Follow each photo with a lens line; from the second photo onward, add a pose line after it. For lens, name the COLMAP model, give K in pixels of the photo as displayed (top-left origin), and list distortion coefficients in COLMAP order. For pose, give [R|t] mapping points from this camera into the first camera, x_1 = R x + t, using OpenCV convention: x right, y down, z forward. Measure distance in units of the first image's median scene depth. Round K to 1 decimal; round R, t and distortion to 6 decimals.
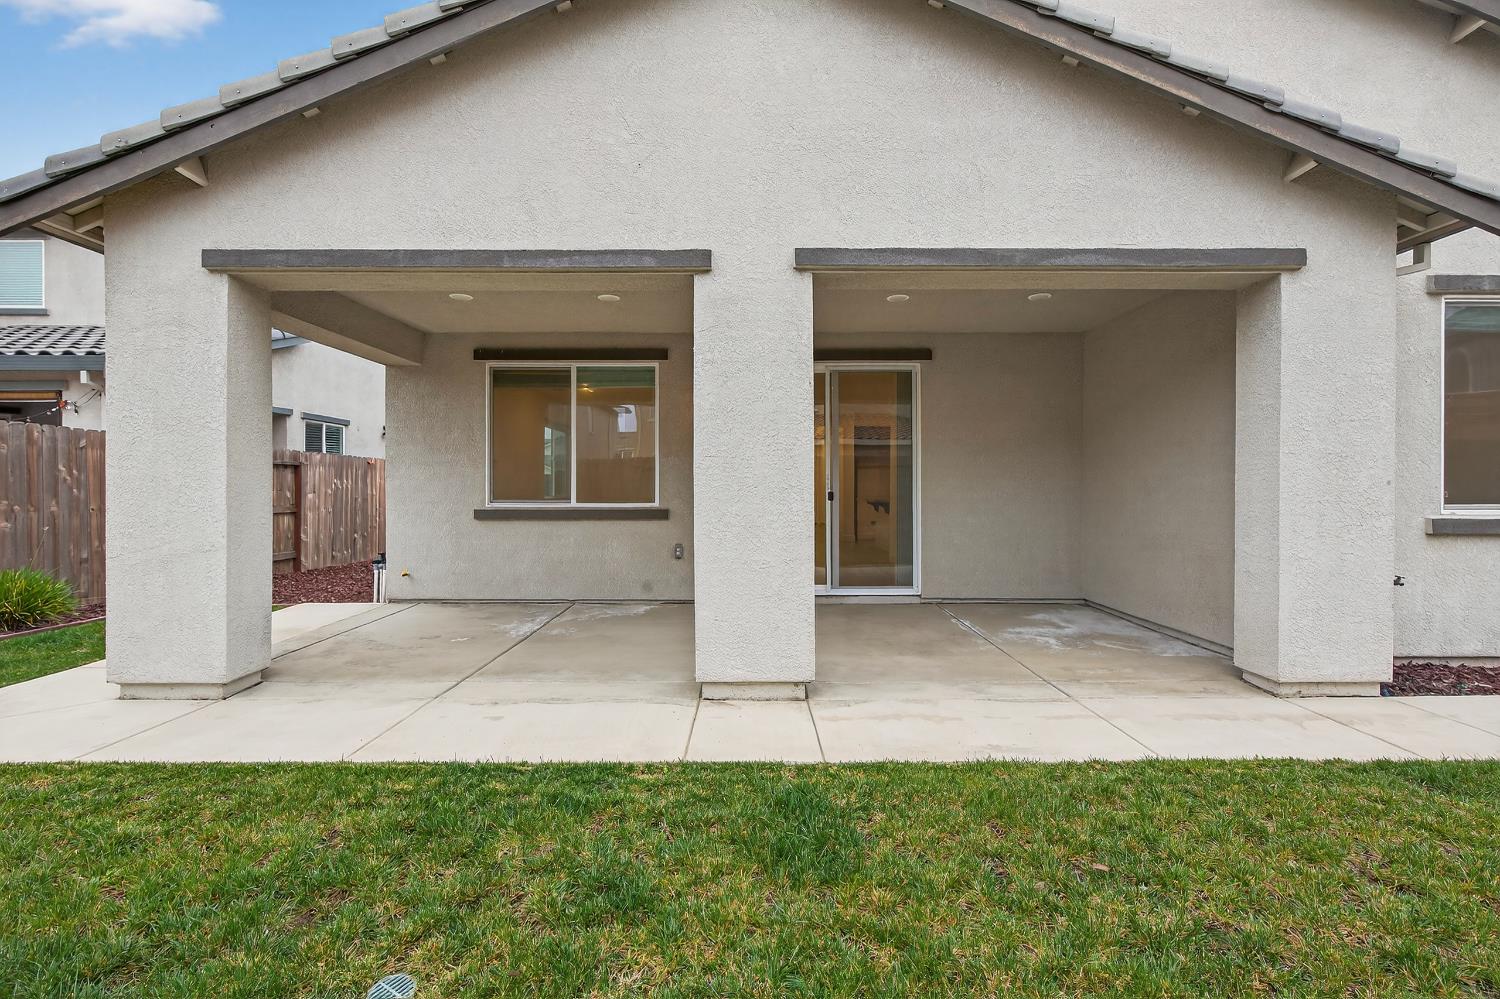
lens RADIAL K [[662.7, 0, 751.3], [0, 662.7, 493.5], [0, 0, 1]] dist [0.000048, -0.000012]
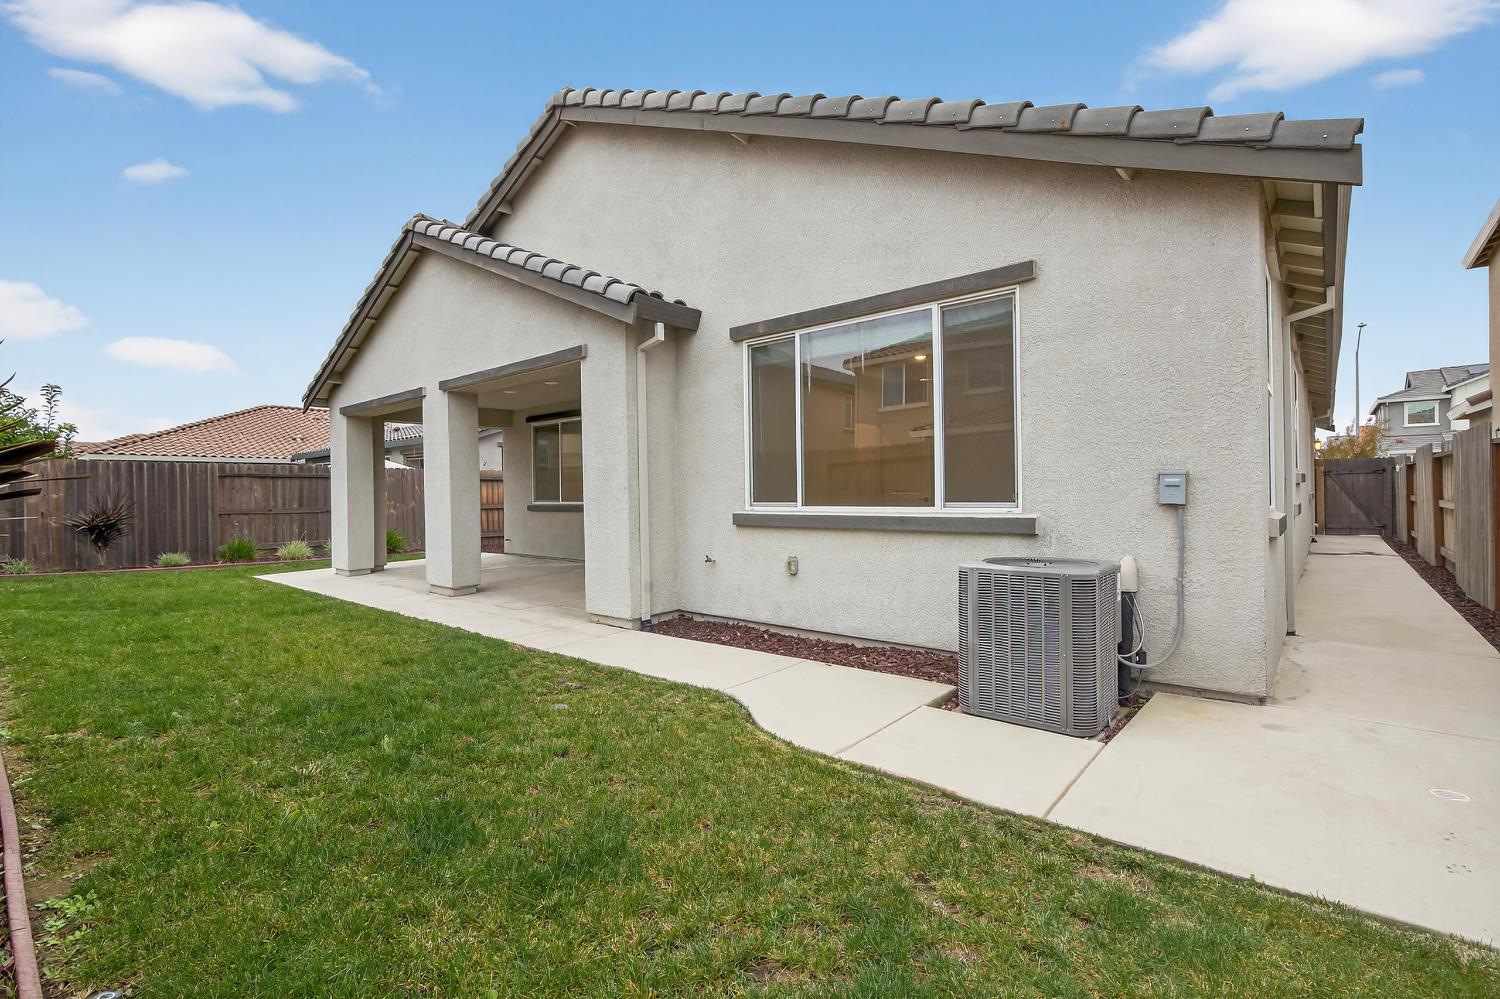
lens RADIAL K [[673.6, 0, 764.3], [0, 673.6, 484.3], [0, 0, 1]] dist [0.000440, 0.000052]
pose [[0.764675, -0.017674, -0.644173, 1.342083], [0.009516, 0.999825, -0.016136, 0.002270], [0.644345, 0.006209, 0.764709, 0.011163]]
